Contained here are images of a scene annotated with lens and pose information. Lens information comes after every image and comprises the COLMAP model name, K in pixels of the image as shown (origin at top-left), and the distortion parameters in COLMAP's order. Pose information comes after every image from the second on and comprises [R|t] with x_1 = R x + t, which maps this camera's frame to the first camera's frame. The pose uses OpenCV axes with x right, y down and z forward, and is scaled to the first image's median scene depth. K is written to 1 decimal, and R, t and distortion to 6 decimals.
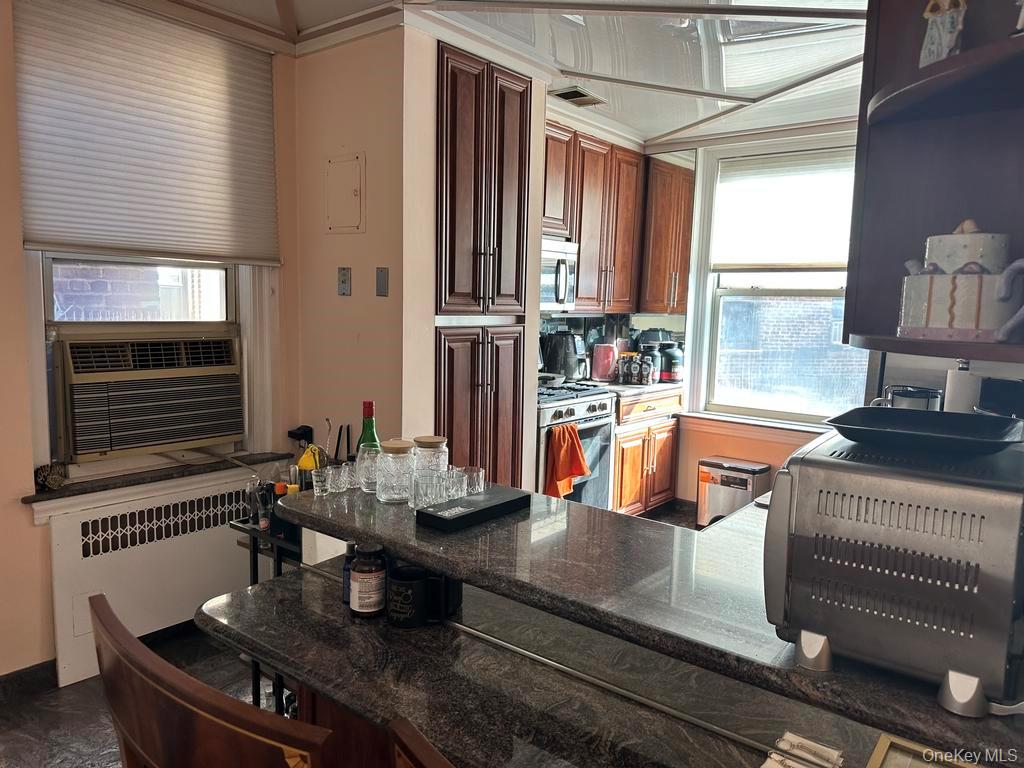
lens RADIAL K [[716.6, 0, 513.5], [0, 716.6, 385.4], [0, 0, 1]] dist [0.021239, -0.034104]
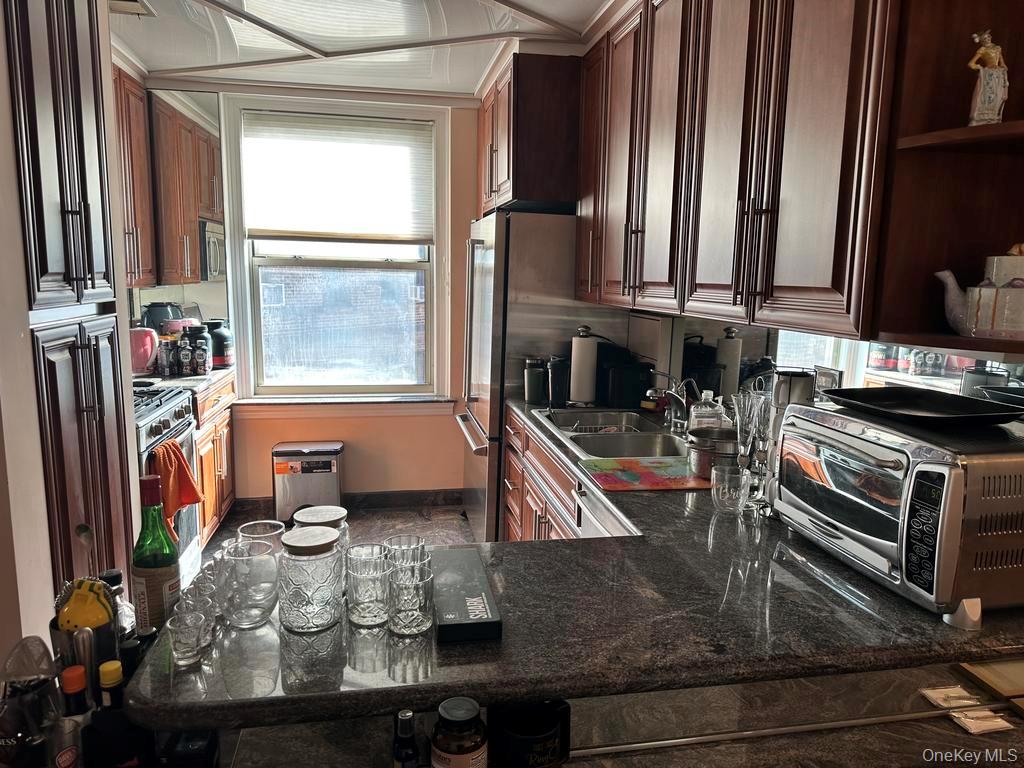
lens RADIAL K [[716.6, 0, 514.4], [0, 716.6, 386.3], [0, 0, 1]] dist [0.021239, -0.034104]
pose [[0.655033, -0.129496, 0.744421, -0.199793], [0.084388, 0.991579, 0.098235, -0.038669], [-0.750873, -0.001527, 0.660445, 0.178532]]
